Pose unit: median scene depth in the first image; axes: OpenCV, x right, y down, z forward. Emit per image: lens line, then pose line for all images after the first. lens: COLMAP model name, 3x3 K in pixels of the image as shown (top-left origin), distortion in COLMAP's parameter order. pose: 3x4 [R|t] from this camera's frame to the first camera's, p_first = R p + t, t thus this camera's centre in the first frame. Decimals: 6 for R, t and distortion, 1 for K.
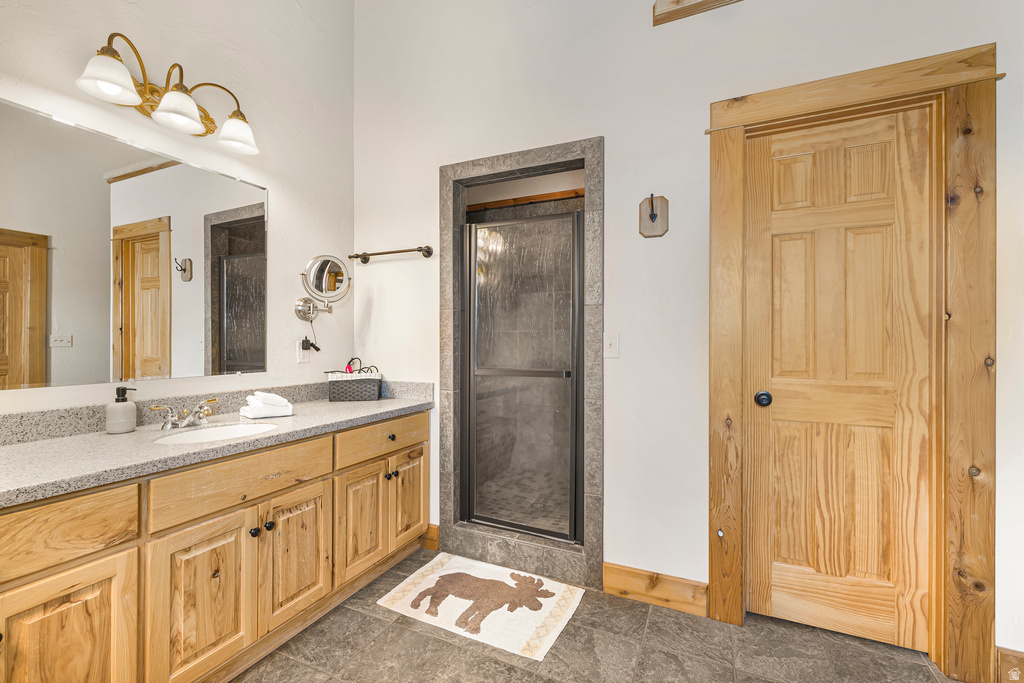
lens RADIAL K [[433.3, 0, 507.8], [0, 433.3, 341.1], [0, 0, 1]] dist [-0.001666, 0.000639]
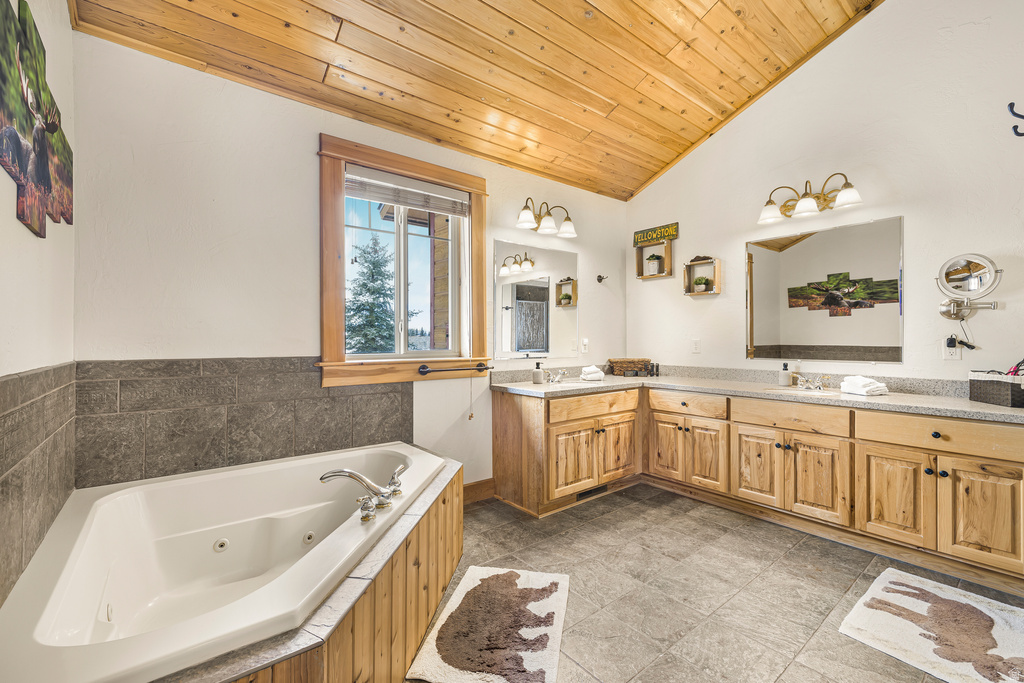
lens RADIAL K [[433.3, 0, 508.3], [0, 433.3, 339.6], [0, 0, 1]] dist [-0.001666, 0.000639]
pose [[-0.436354, -0.003210, -0.899770, 1.207547], [-0.002755, 0.999994, -0.002231, 0.007710], [0.899771, 0.001505, -0.436360, 0.614411]]
